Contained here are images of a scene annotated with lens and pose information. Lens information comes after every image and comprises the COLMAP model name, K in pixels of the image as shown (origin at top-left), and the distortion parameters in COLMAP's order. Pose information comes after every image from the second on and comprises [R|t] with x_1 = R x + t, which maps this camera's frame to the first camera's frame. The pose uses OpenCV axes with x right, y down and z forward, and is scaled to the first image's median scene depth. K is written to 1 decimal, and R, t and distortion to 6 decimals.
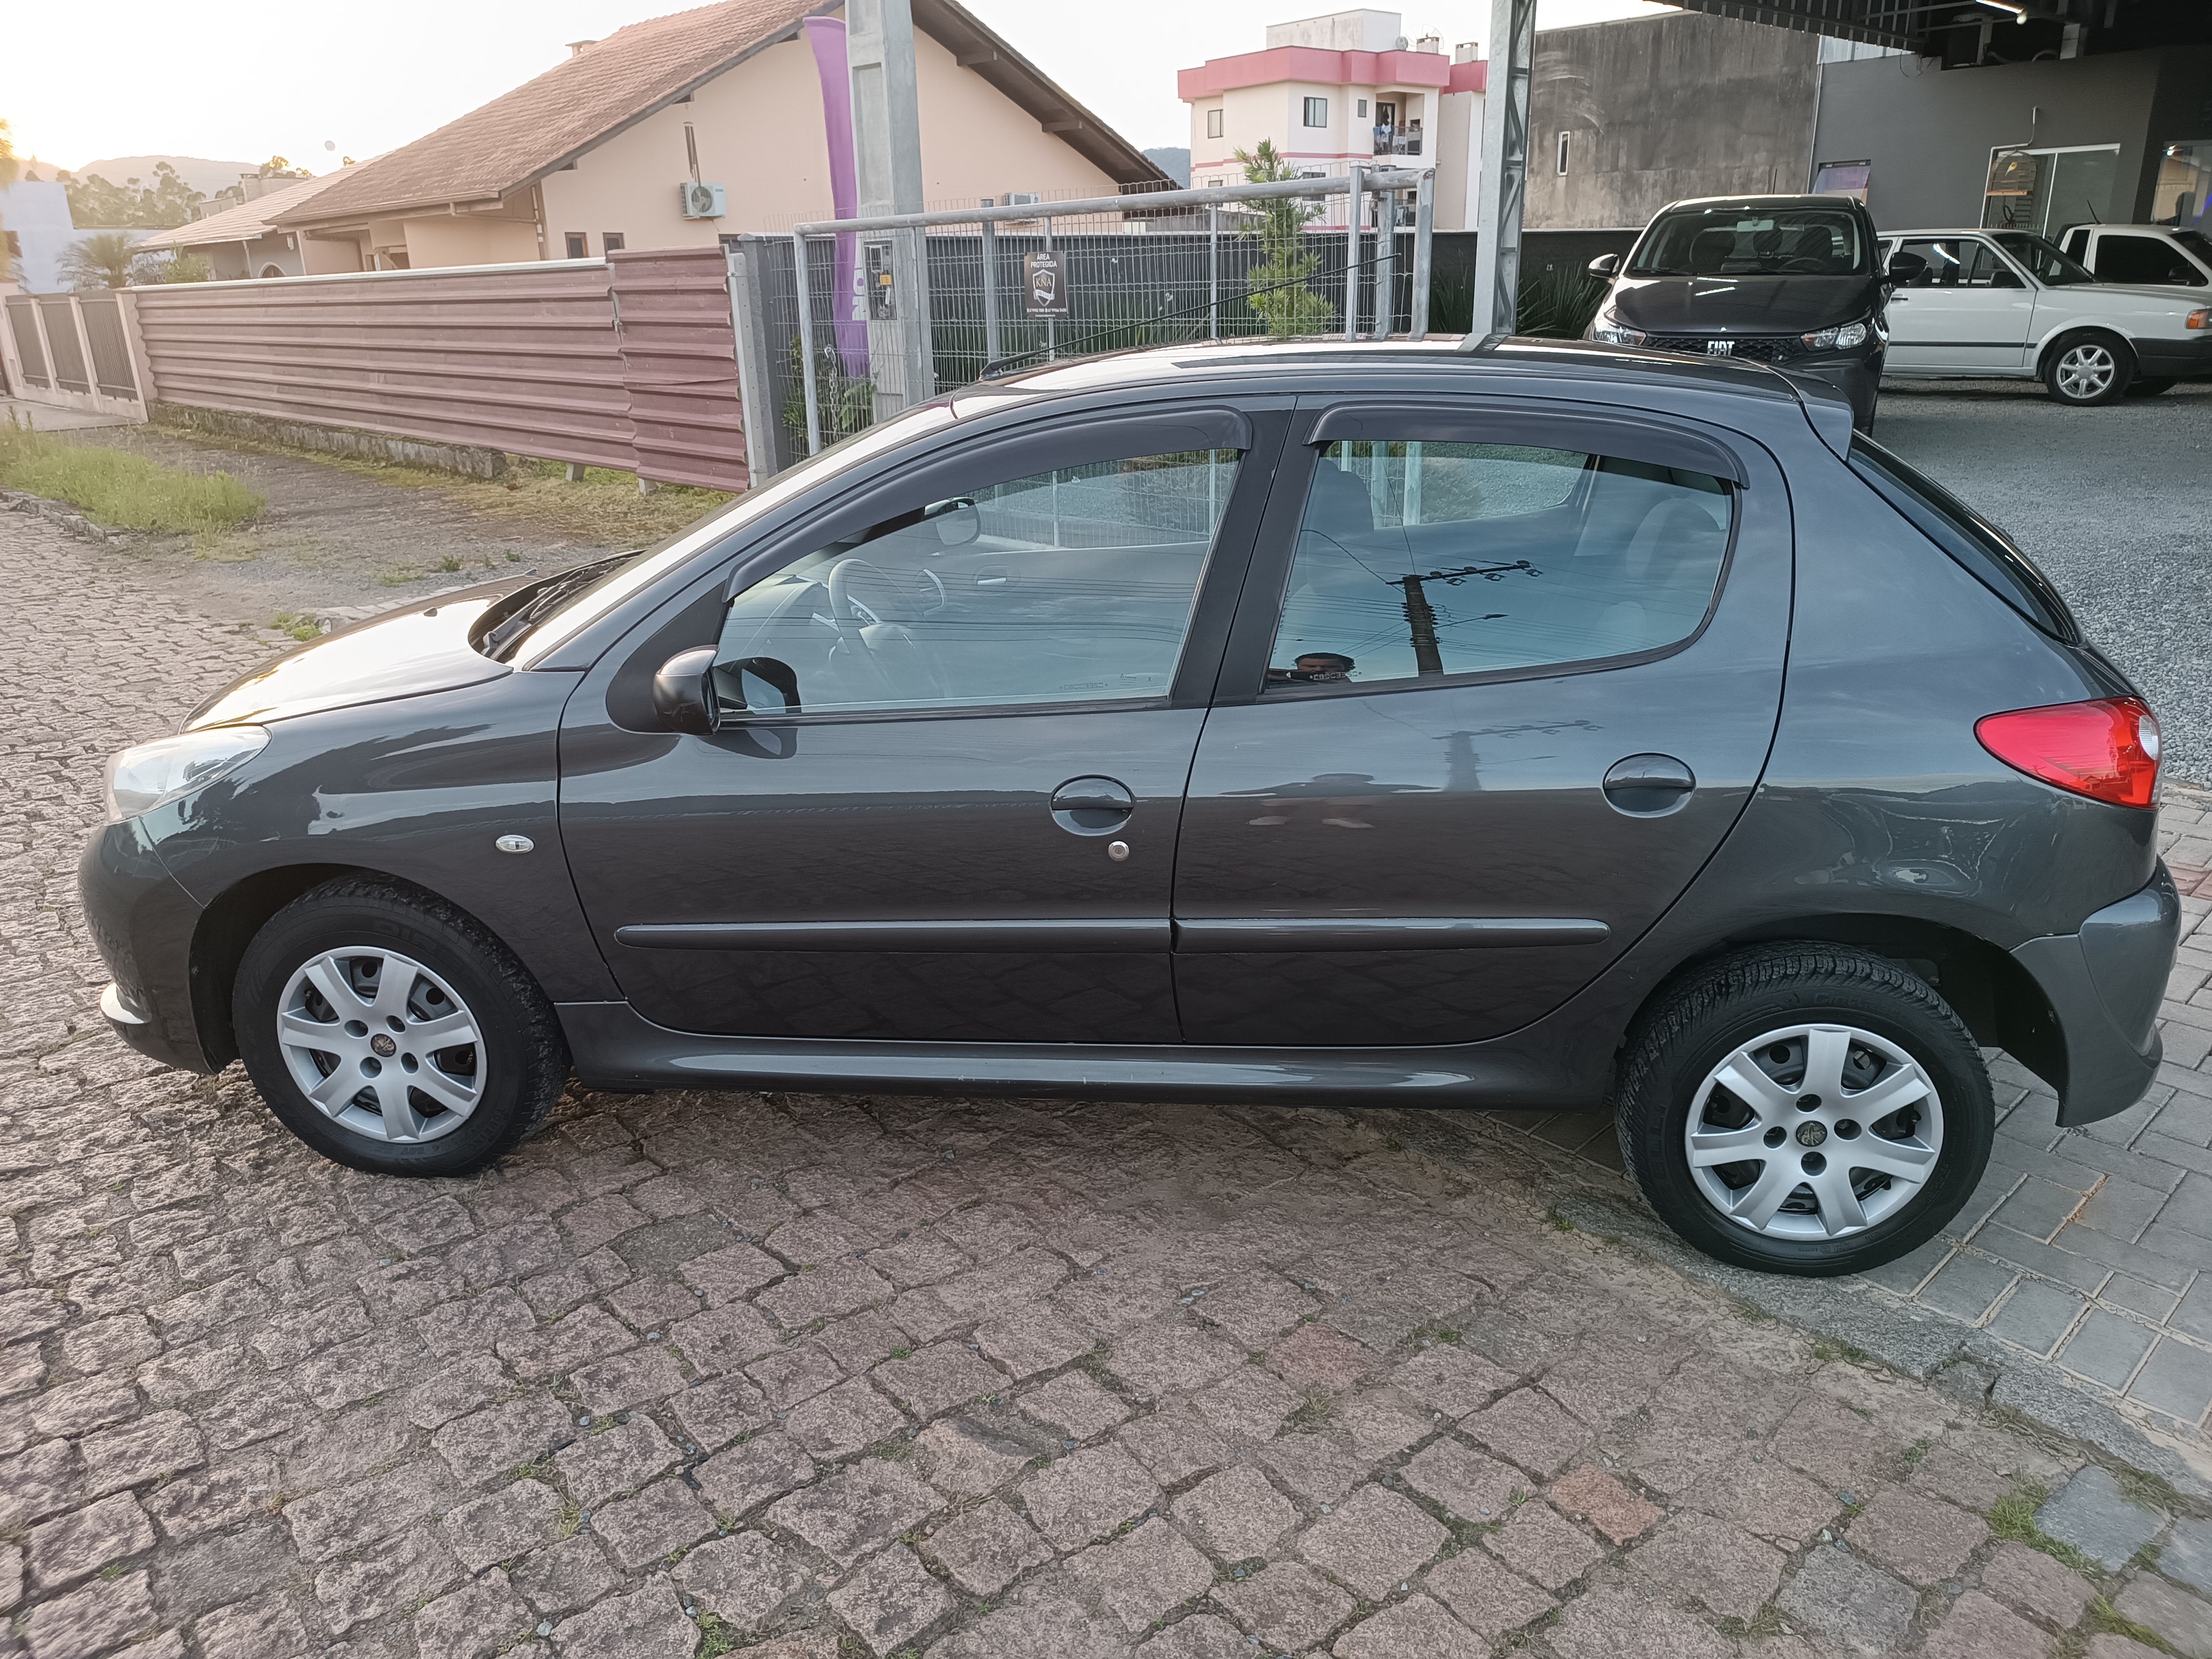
lens RADIAL K [[1593.6, 0, 1106.0], [0, 1593.6, 829.5], [0, 0, 1]] dist [0.005911, -0.004006]
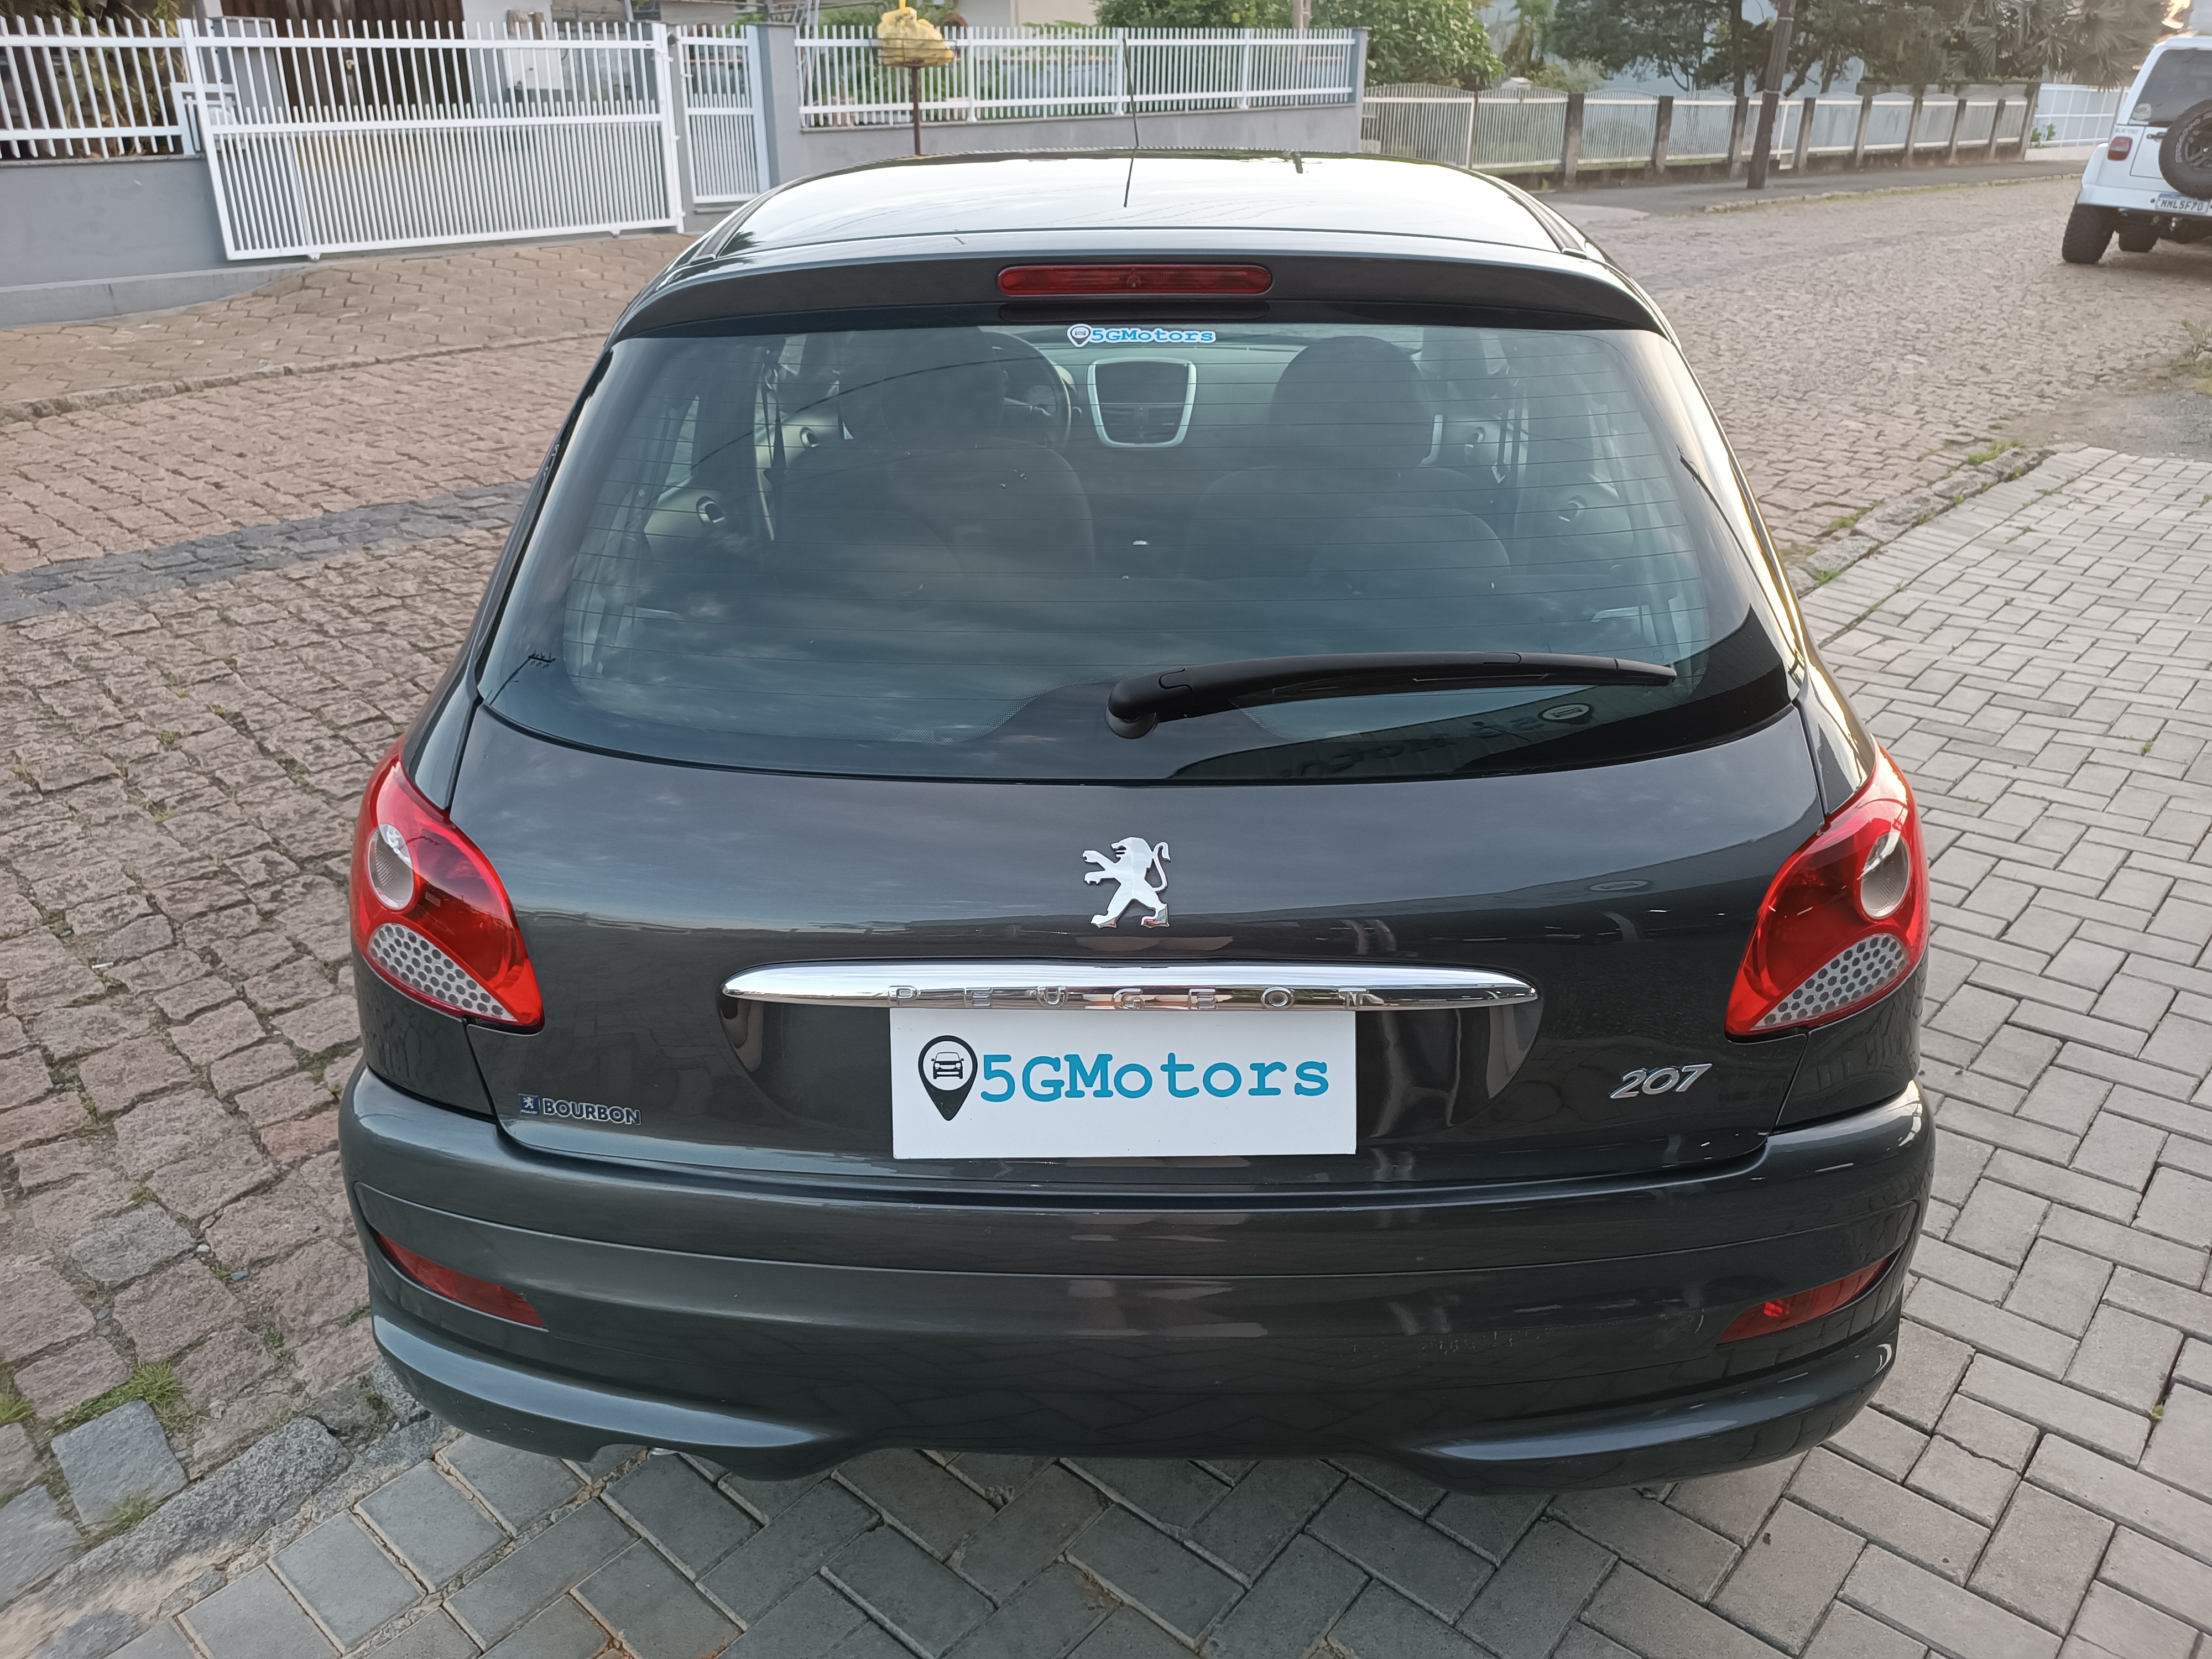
lens RADIAL K [[1593.6, 0, 1106.0], [0, 1593.6, 829.5], [0, 0, 1]] dist [0.005911, -0.004006]
pose [[0.093831, 0.434349, -0.895844, 1.113616], [-0.326876, 0.863373, 0.384369, -0.358261], [0.940398, 0.256764, 0.222989, 1.021245]]
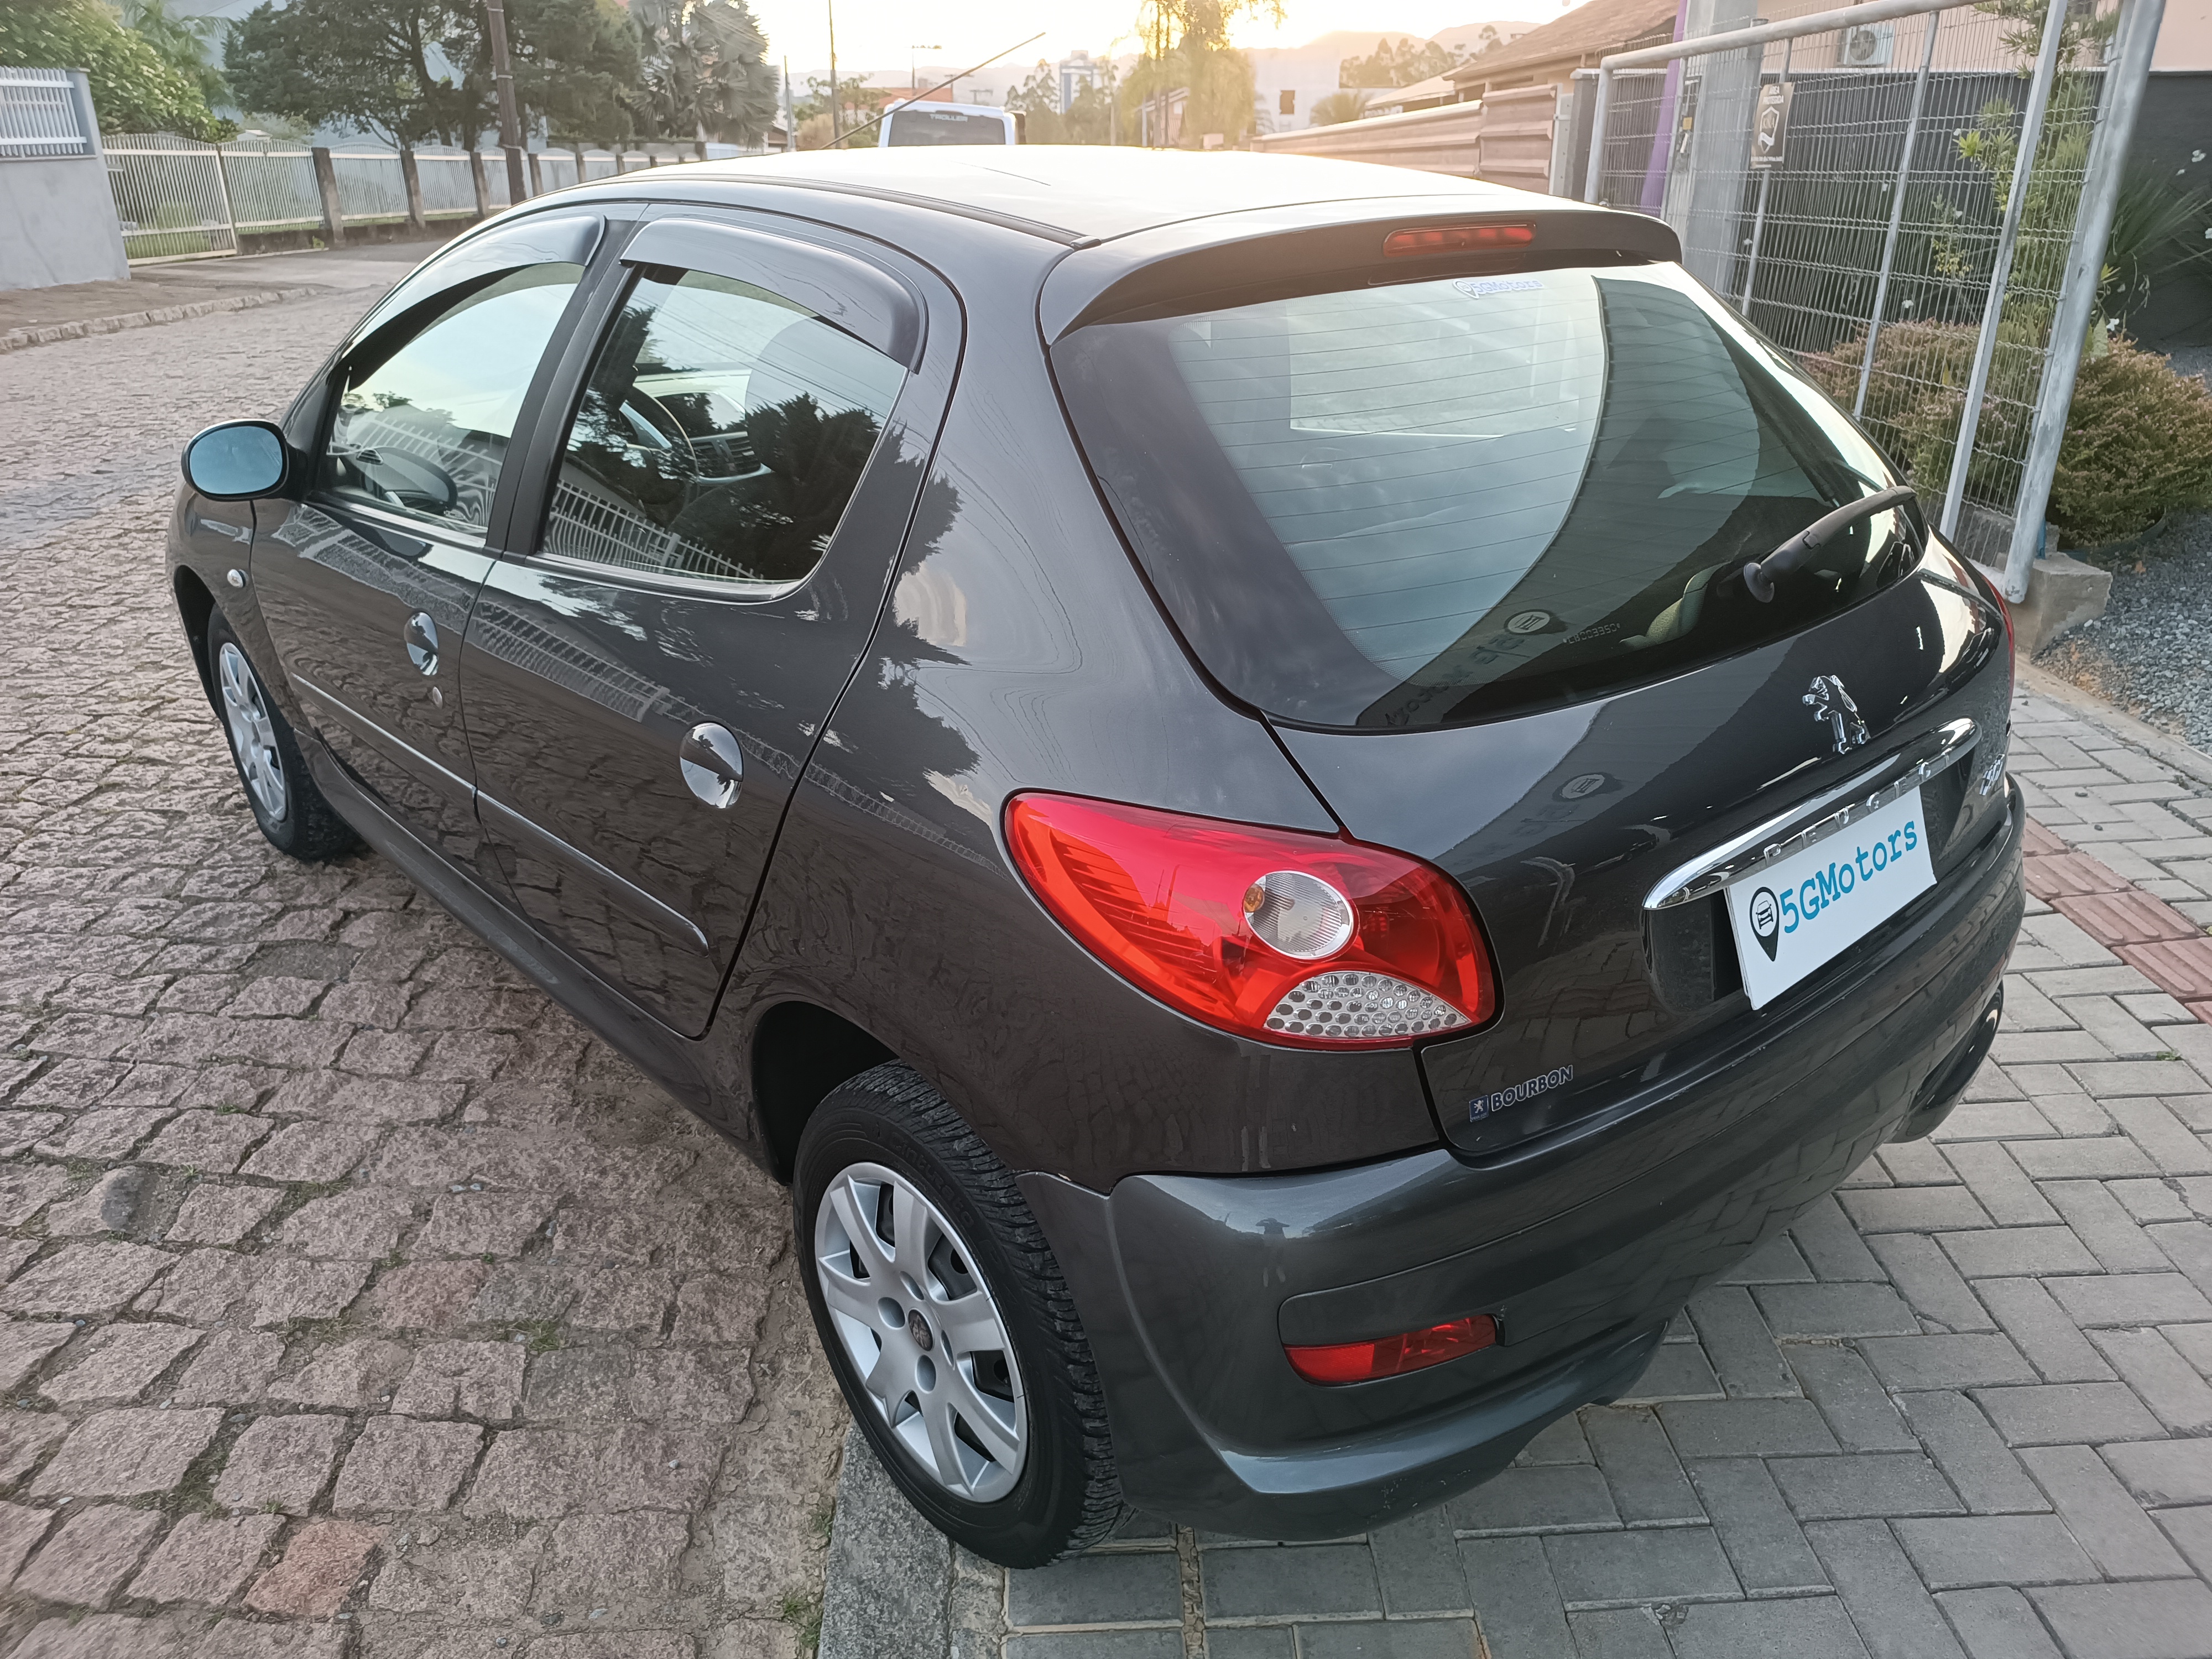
lens RADIAL K [[1593.6, 0, 1106.0], [0, 1593.6, 829.5], [0, 0, 1]] dist [0.005911, -0.004006]
pose [[0.749364, 0.276272, -0.601770, 0.836868], [-0.231233, 0.960770, 0.153142, -0.136945], [0.620472, 0.024390, 0.783850, 0.494902]]
